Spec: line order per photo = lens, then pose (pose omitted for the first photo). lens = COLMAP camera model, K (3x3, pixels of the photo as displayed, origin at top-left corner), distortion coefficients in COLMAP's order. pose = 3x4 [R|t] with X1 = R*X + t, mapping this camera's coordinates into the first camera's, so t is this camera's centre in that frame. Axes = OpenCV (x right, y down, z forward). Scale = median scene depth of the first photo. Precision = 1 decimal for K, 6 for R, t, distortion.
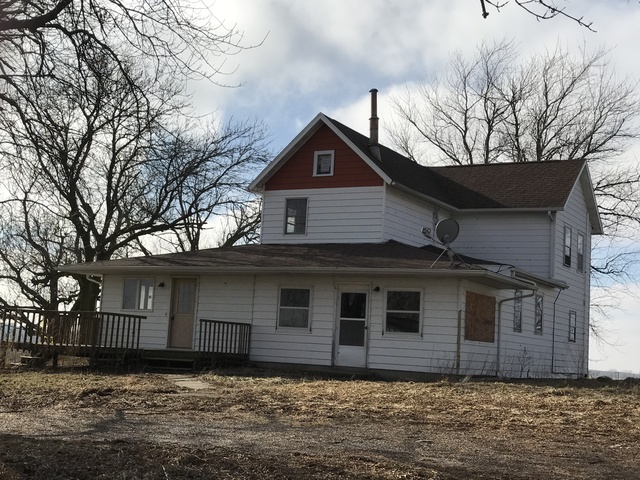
lens RADIAL K [[1030.4, 0, 320.0], [0, 1030.4, 240.0], [0, 0, 1]] dist [0.012078, 0.018017]
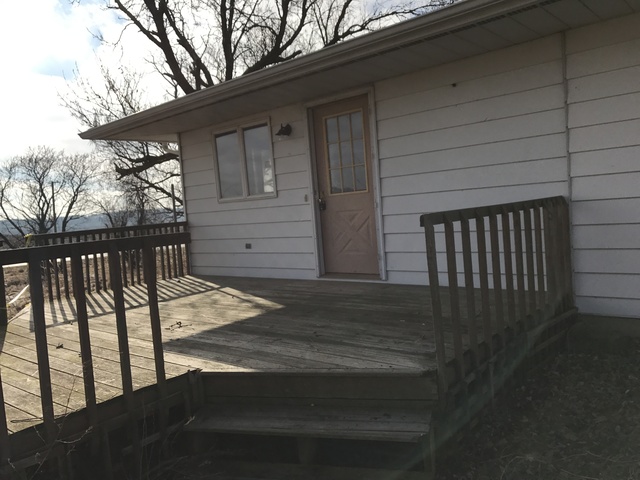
lens RADIAL K [[531.3, 0, 317.6], [0, 531.3, 236.8], [0, 0, 1]] dist [0.039750, -0.001916]
pose [[0.969446, -0.114321, -0.217036, -0.099610], [0.148821, 0.977437, 0.149898, 0.055691], [0.195002, -0.177618, 0.964586, 0.791473]]
